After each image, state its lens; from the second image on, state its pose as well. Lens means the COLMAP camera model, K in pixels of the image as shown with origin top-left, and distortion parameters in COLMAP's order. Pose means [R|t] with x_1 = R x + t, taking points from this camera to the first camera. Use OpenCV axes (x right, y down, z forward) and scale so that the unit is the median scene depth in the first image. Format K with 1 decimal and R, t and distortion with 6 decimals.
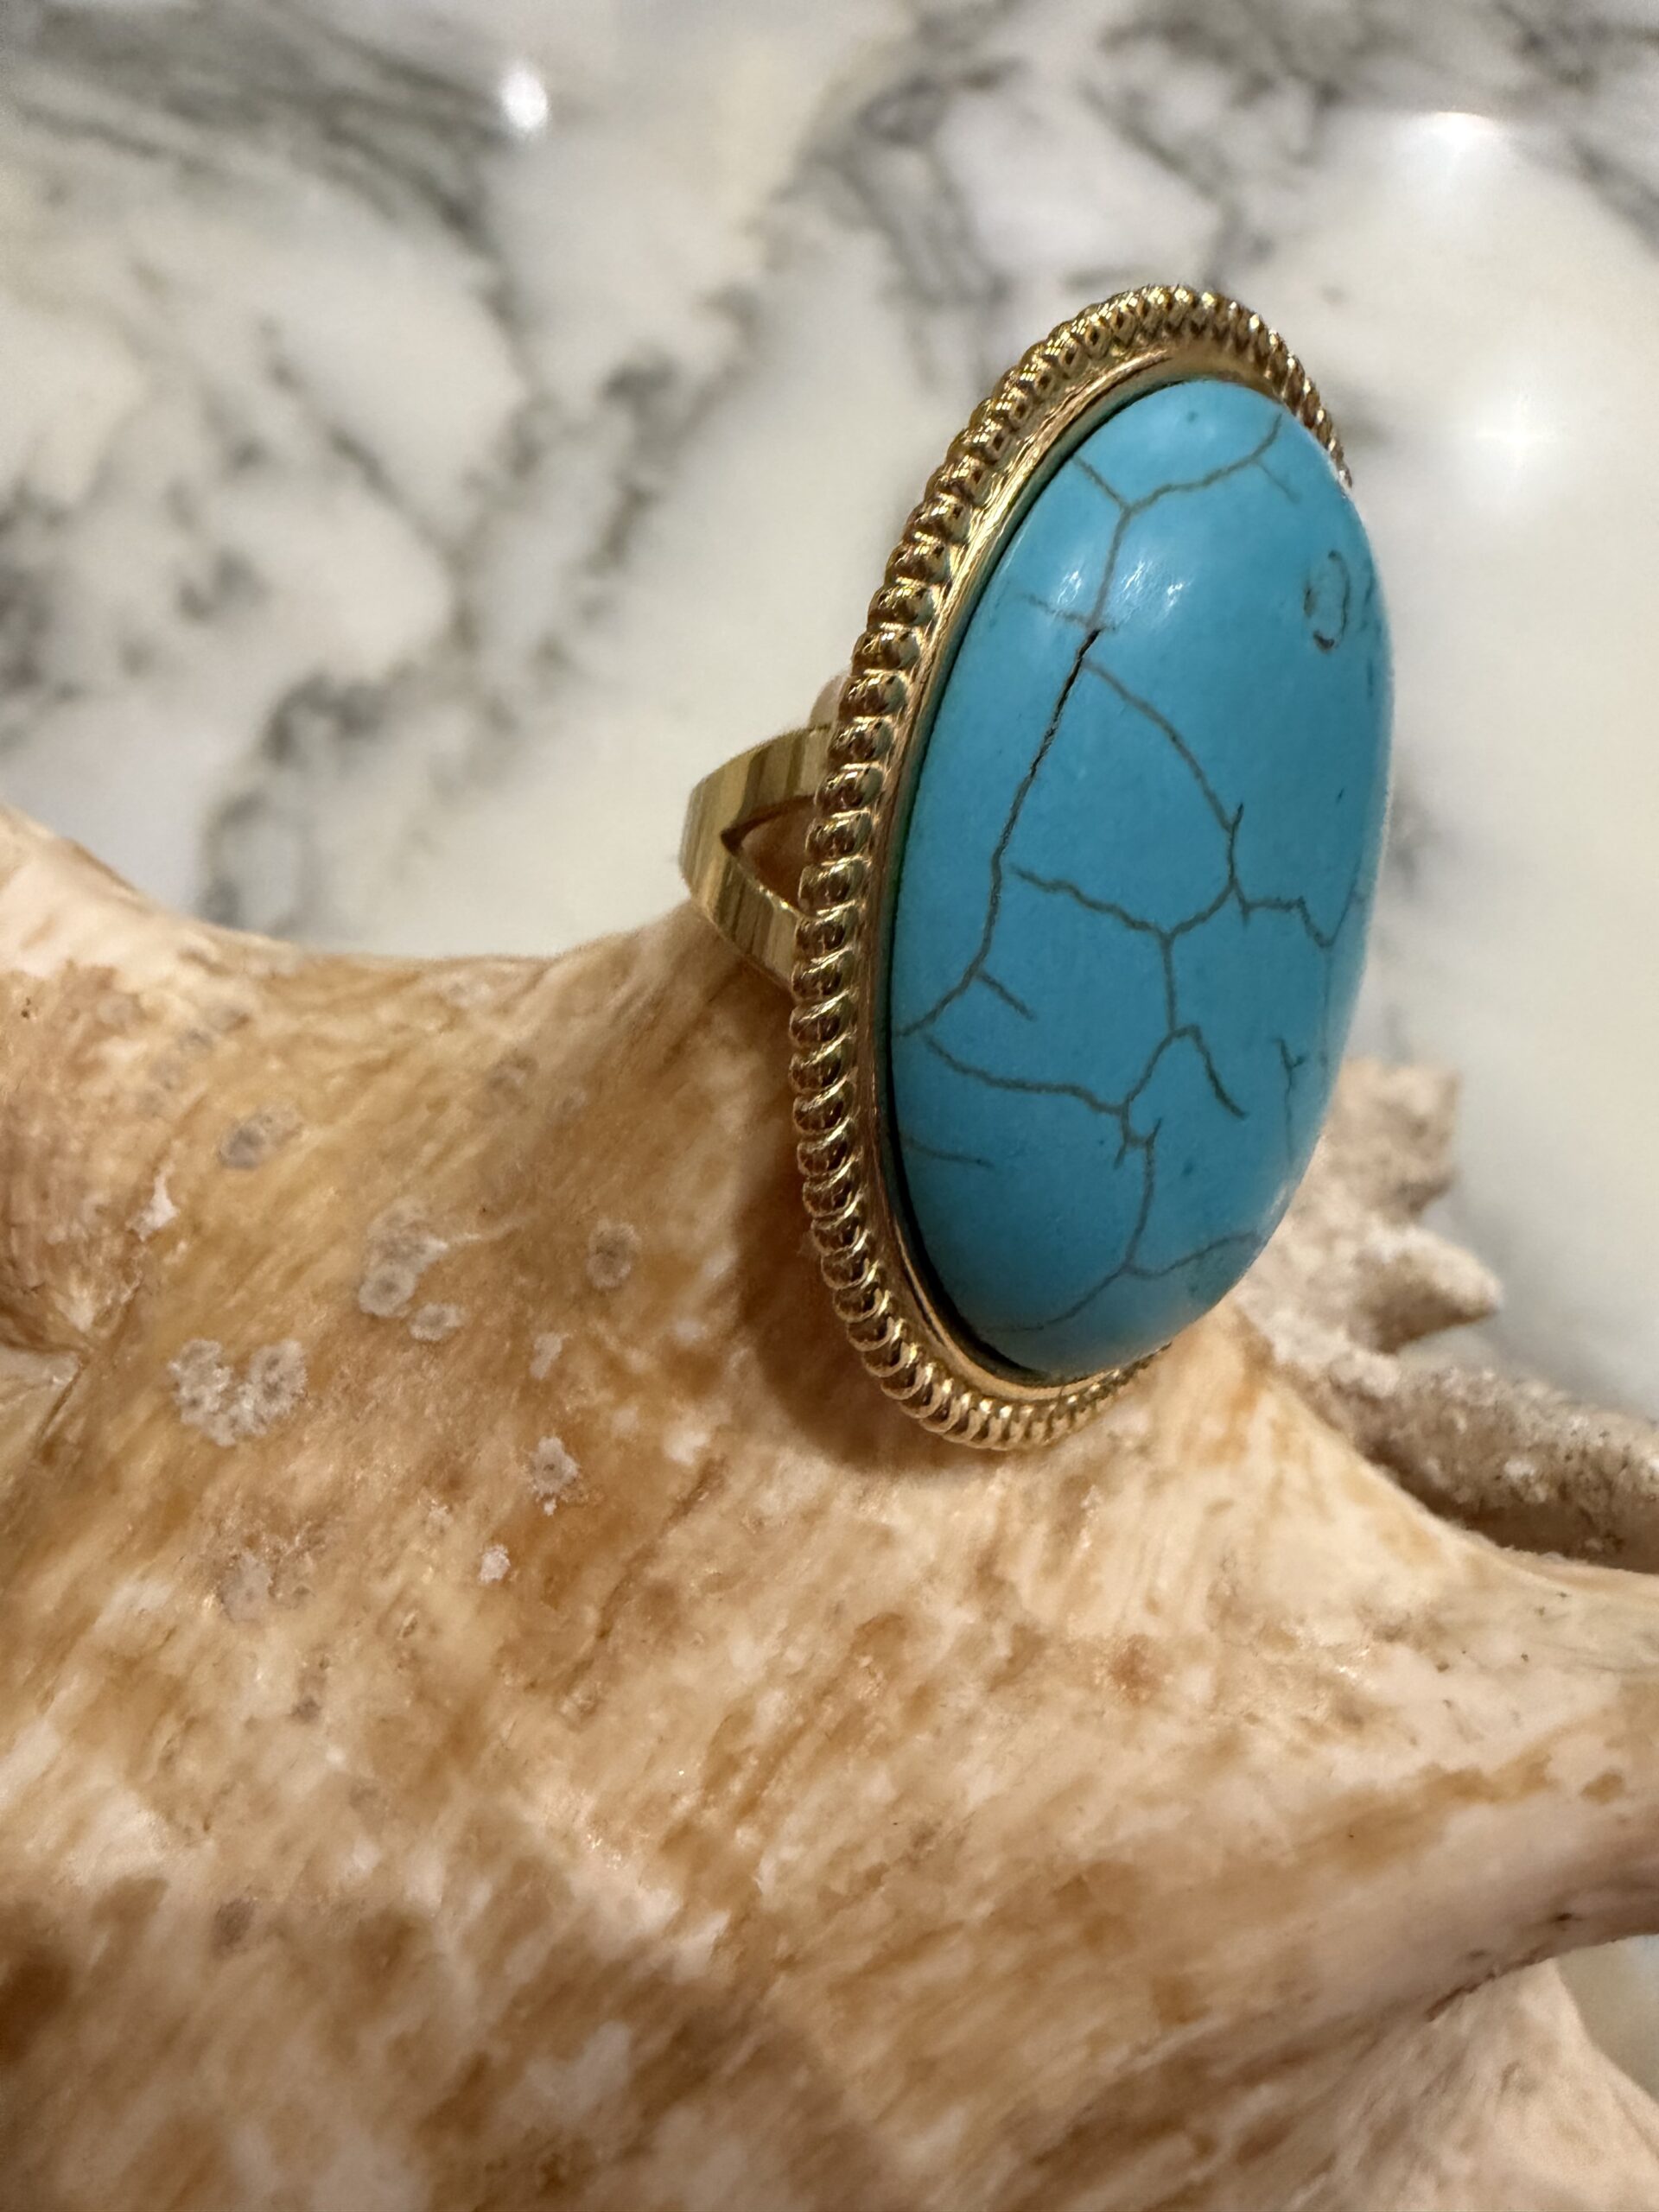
lens RADIAL K [[1623.8, 0, 824.4], [0, 1623.8, 934.7], [0, 0, 1]] dist [0.000424, 0.004362]
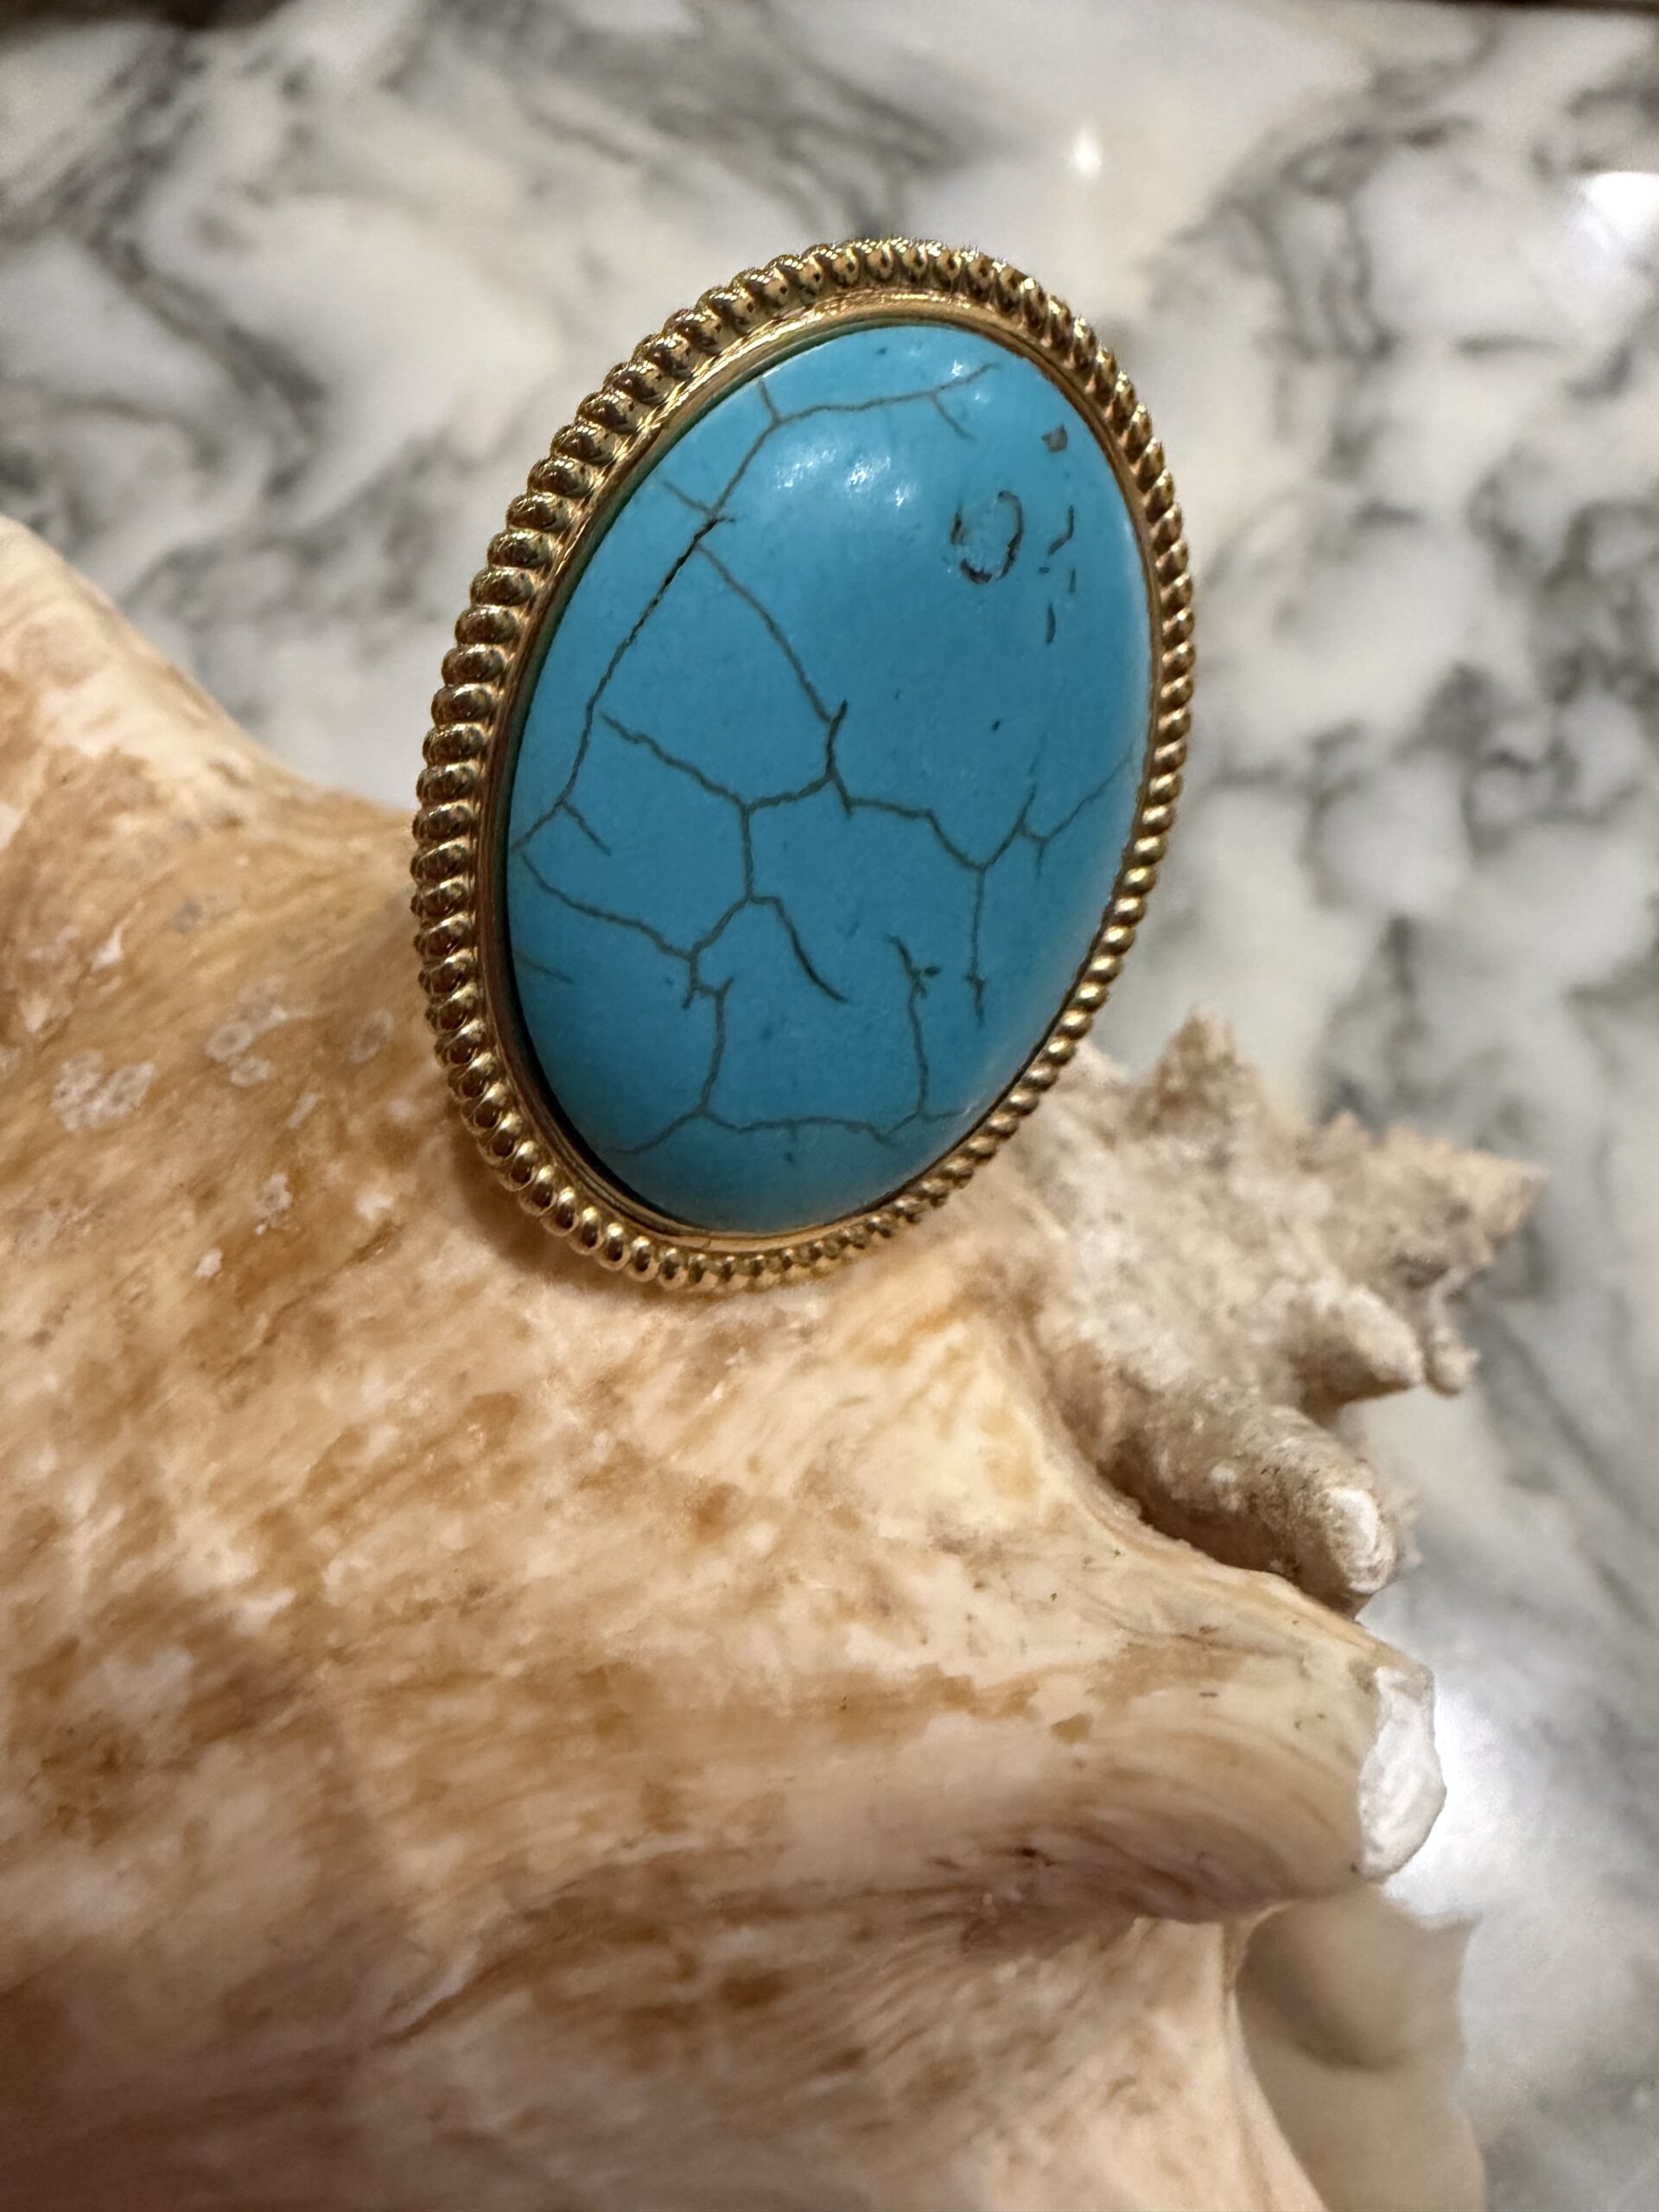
lens RADIAL K [[1623.8, 0, 824.4], [0, 1623.8, 934.7], [0, 0, 1]] dist [0.000424, 0.004362]
pose [[0.947540, 0.185280, -0.260461, 0.485376], [-0.192257, 0.981344, -0.001335, 0.067139], [0.255354, 0.051341, 0.965483, -0.041419]]
